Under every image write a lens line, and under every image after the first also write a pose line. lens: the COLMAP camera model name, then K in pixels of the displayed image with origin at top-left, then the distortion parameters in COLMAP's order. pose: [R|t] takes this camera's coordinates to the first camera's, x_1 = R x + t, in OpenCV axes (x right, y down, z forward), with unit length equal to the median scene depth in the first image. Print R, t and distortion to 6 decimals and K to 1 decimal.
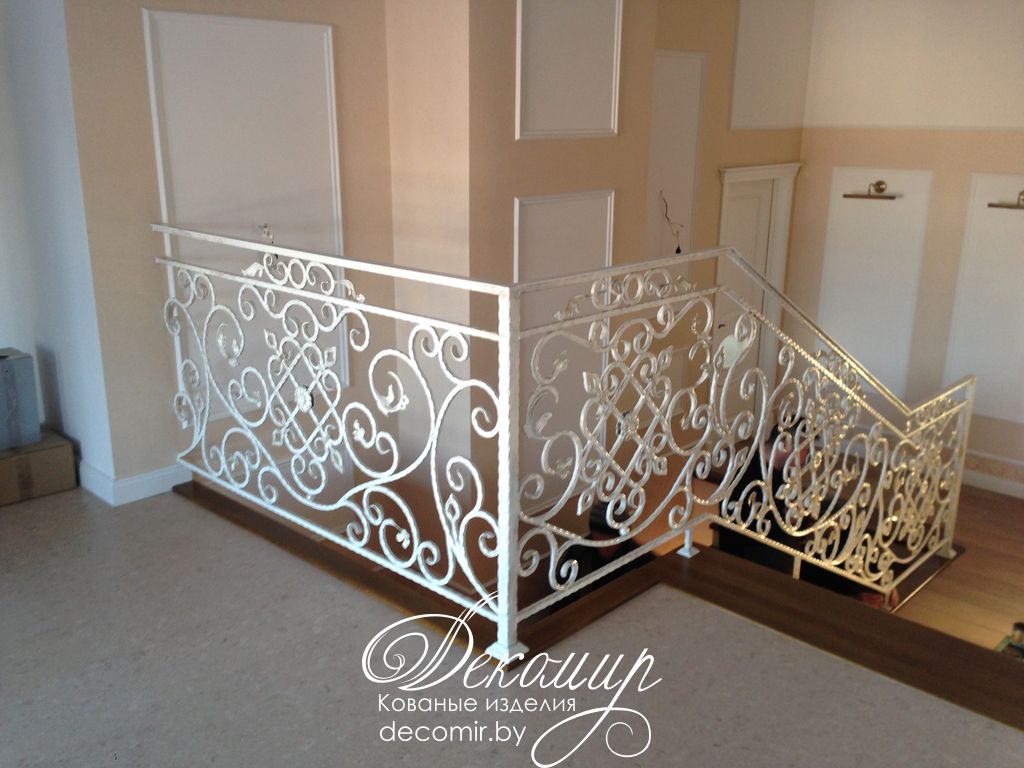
lens RADIAL K [[945.1, 0, 512.0], [0, 945.1, 384.0], [0, 0, 1]] dist [0.101716, -0.175224]
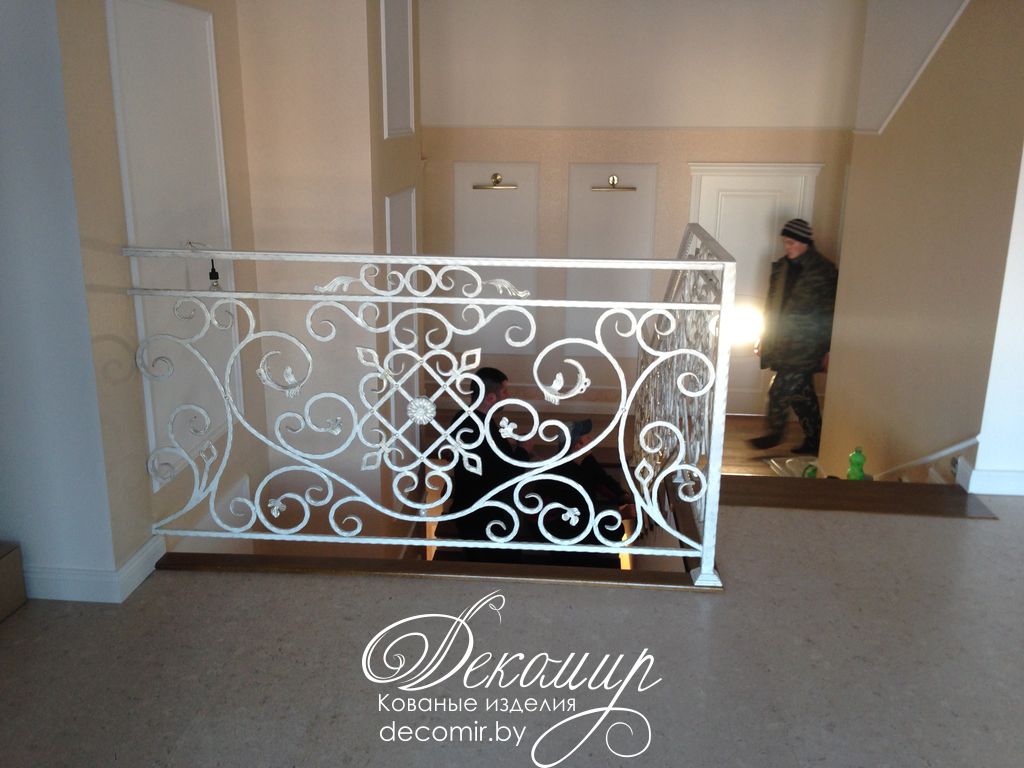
lens RADIAL K [[945.1, 0, 512.0], [0, 945.1, 384.0], [0, 0, 1]] dist [0.101716, -0.175224]
pose [[0.774927, -0.170601, 0.608592, -0.747496], [0.169564, 0.983701, 0.059843, -0.054299], [-0.608882, 0.056821, 0.791224, 0.187957]]
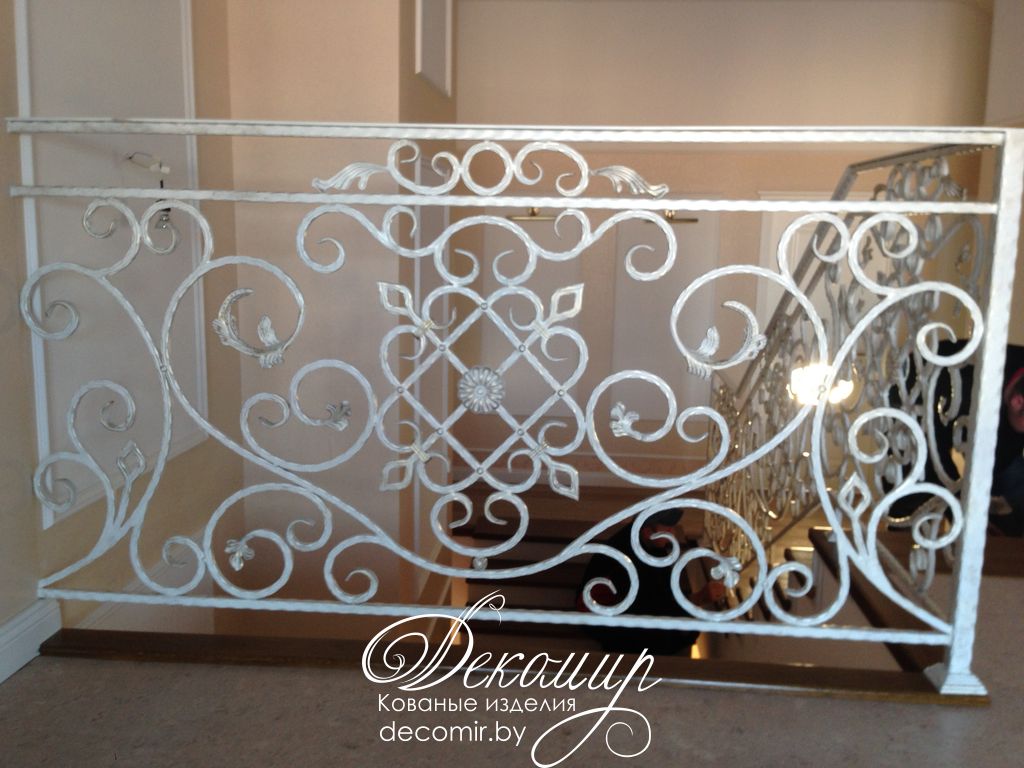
lens RADIAL K [[945.1, 0, 512.0], [0, 945.1, 384.0], [0, 0, 1]] dist [0.101716, -0.175224]
pose [[0.777290, -0.095254, 0.621890, -0.582377], [0.159443, 0.986027, -0.048257, 0.044211], [-0.608603, 0.136666, 0.781617, 0.546877]]
